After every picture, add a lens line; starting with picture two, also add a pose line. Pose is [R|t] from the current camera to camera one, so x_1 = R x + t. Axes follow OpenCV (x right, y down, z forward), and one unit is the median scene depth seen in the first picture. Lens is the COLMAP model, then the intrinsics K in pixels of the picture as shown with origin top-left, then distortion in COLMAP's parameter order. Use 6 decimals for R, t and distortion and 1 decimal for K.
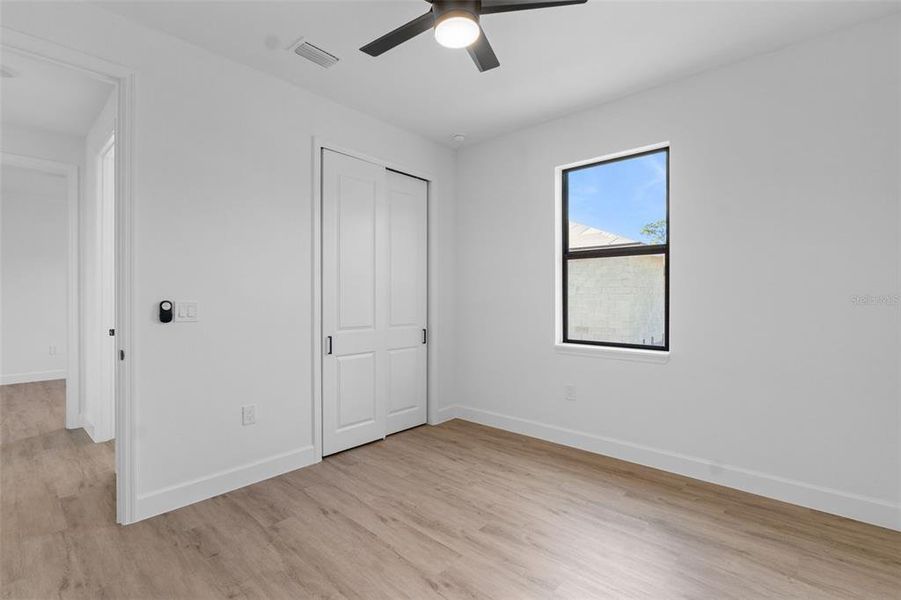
lens RADIAL K [[412.0, 0, 450.5], [0, 412.0, 300.0], [0, 0, 1]] dist [-0.000601, -0.000157]
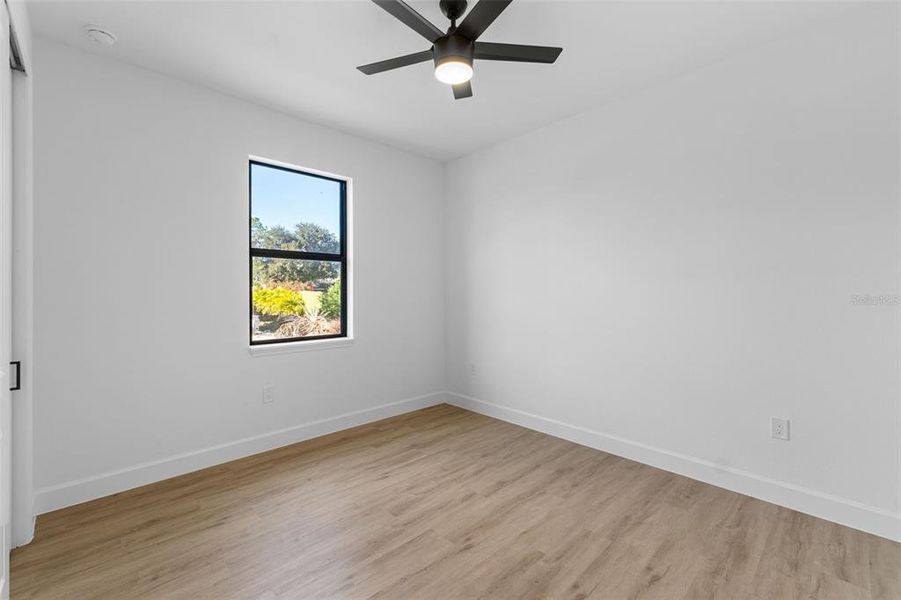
lens RADIAL K [[383.3, 0, 454.2], [0, 383.3, 296.2], [0, 0, 1]] dist [0.014413, -0.000257]
pose [[0.072355, -0.006649, 0.997357, -0.684270], [0.009808, 0.999934, 0.005954, -0.009633], [-0.997331, 0.009351, 0.072416, 0.585760]]
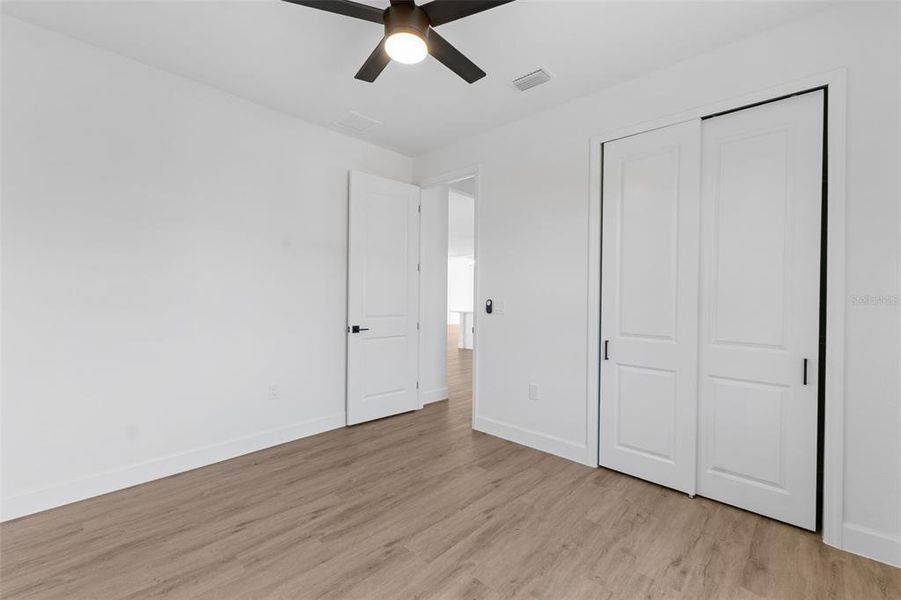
lens RADIAL K [[383.3, 0, 454.2], [0, 383.3, 296.2], [0, 0, 1]] dist [0.014413, -0.000257]
pose [[-0.017215, 0.000639, -0.999852, 0.644444], [-0.016055, 0.999871, 0.000915, -0.009030], [0.999723, 0.016068, -0.017202, 0.729351]]
